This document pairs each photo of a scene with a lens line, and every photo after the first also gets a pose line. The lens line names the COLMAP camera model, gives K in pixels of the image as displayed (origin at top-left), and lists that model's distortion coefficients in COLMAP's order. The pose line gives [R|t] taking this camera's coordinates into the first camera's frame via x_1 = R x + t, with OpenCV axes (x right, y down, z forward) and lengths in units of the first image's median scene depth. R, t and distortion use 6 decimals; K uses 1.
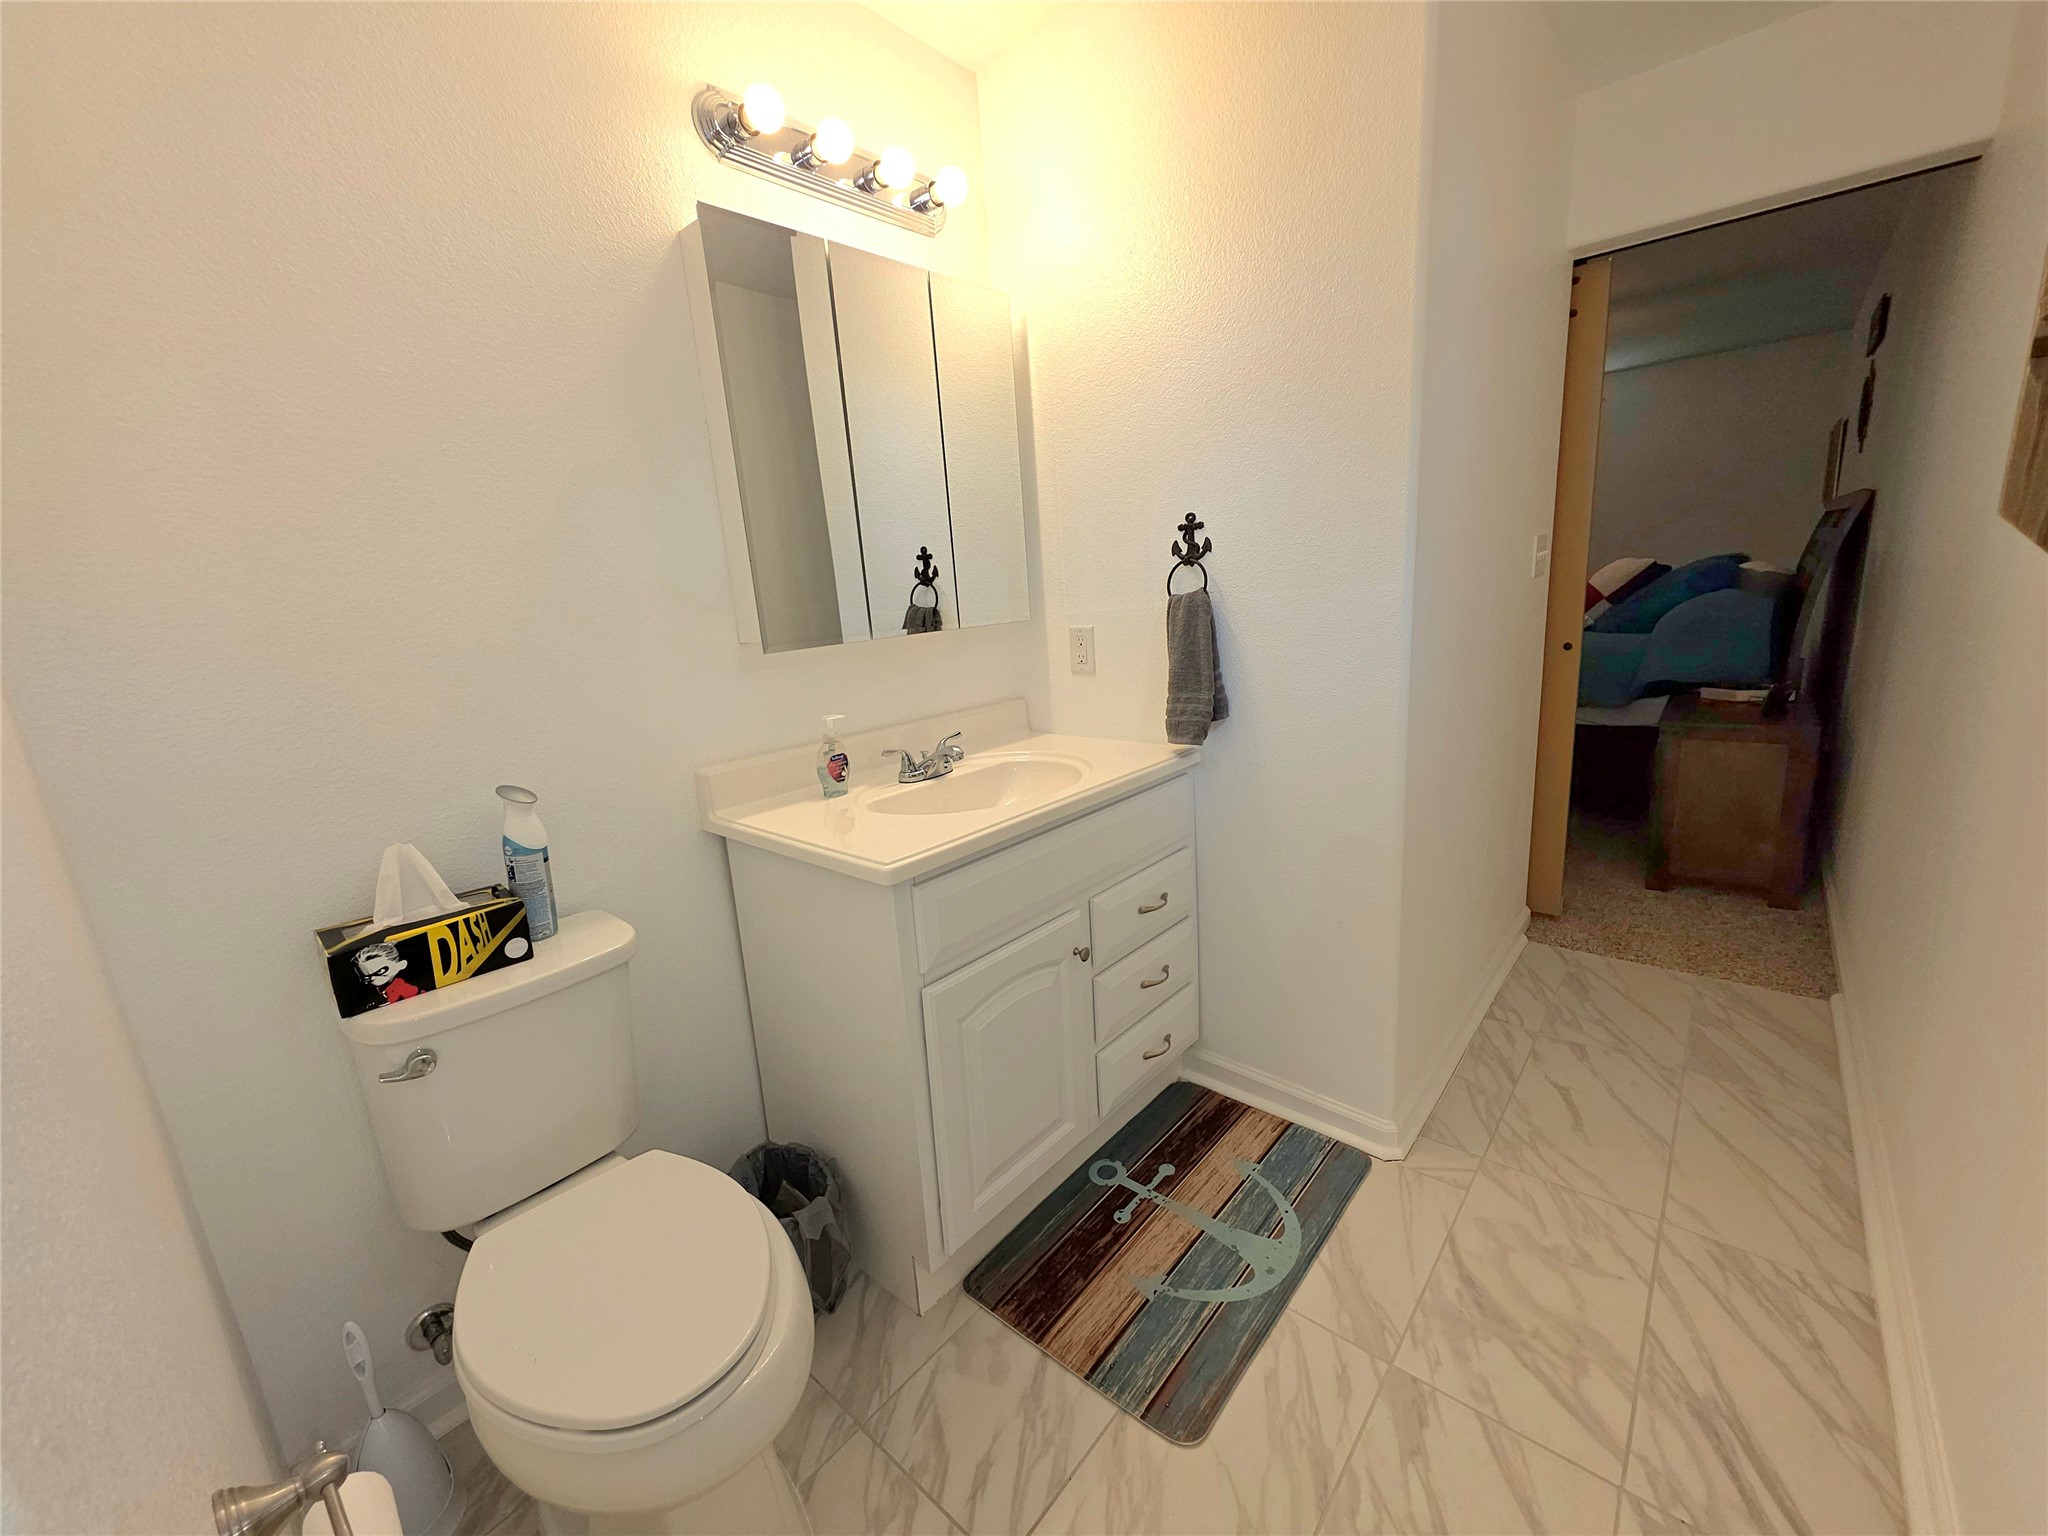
lens RADIAL K [[815.7, 0, 1025.6], [0, 815.7, 758.1], [0, 0, 1]] dist [0.001722, 0.000204]
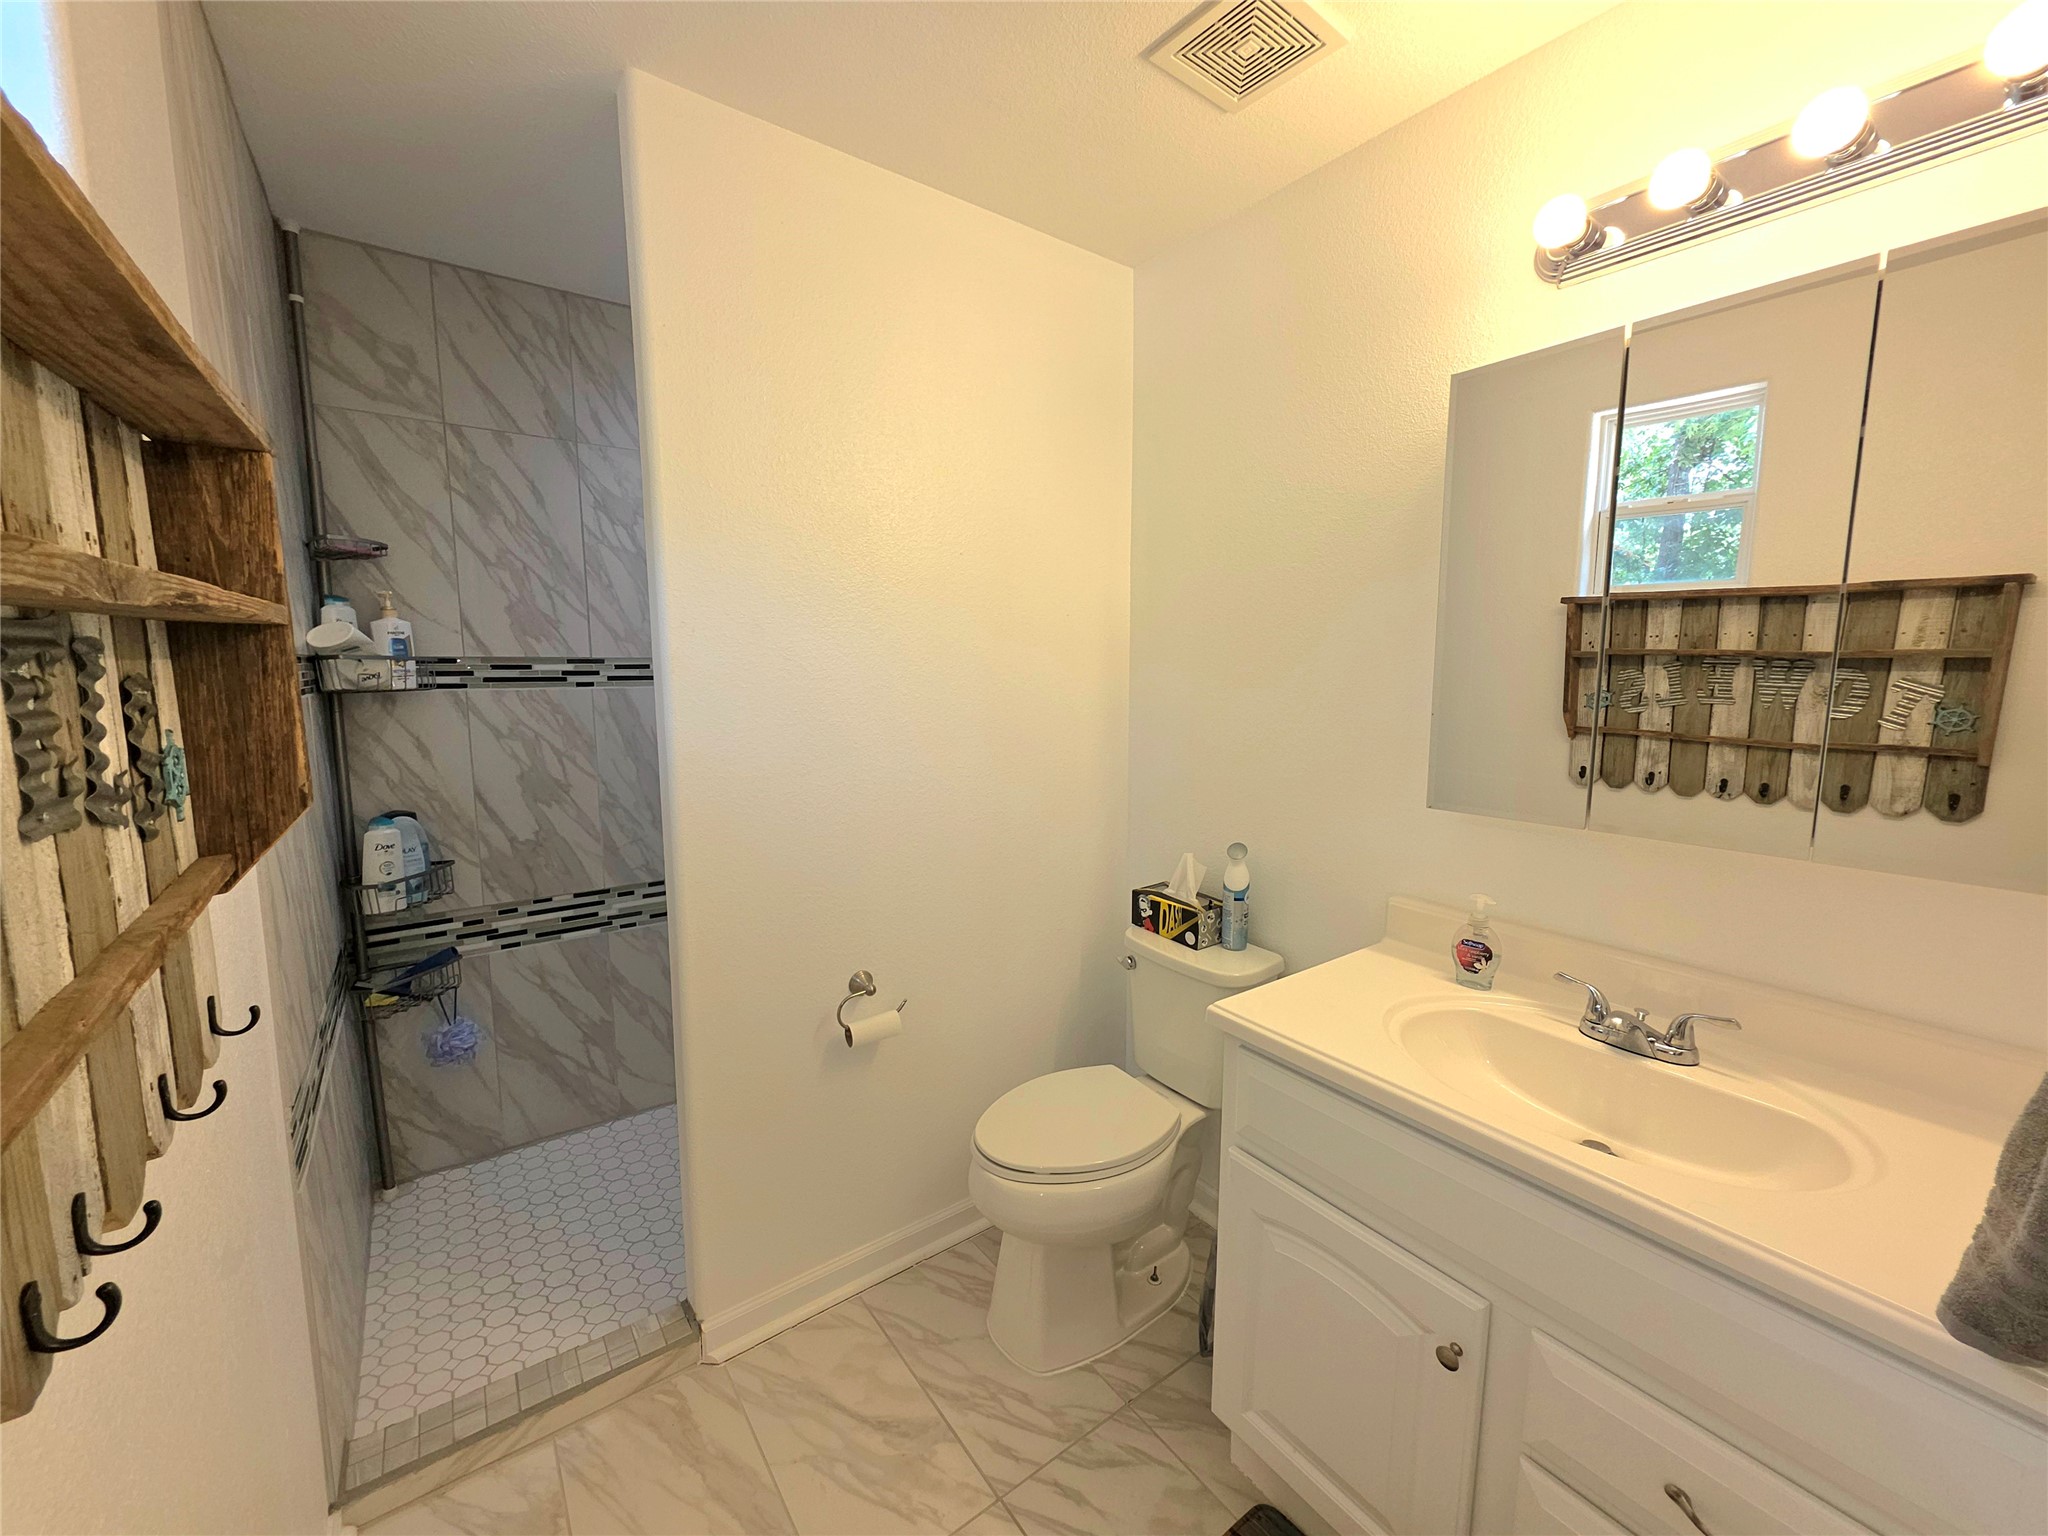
lens RADIAL K [[815.7, 0, 1028.3], [0, 815.7, 768.5], [0, 0, 1]] dist [0.001722, 0.000204]
pose [[-0.219065, 0.187180, -0.957588, 0.887245], [-0.199251, 0.952162, 0.231702, -0.380218], [0.955149, 0.241559, -0.171290, 0.881084]]
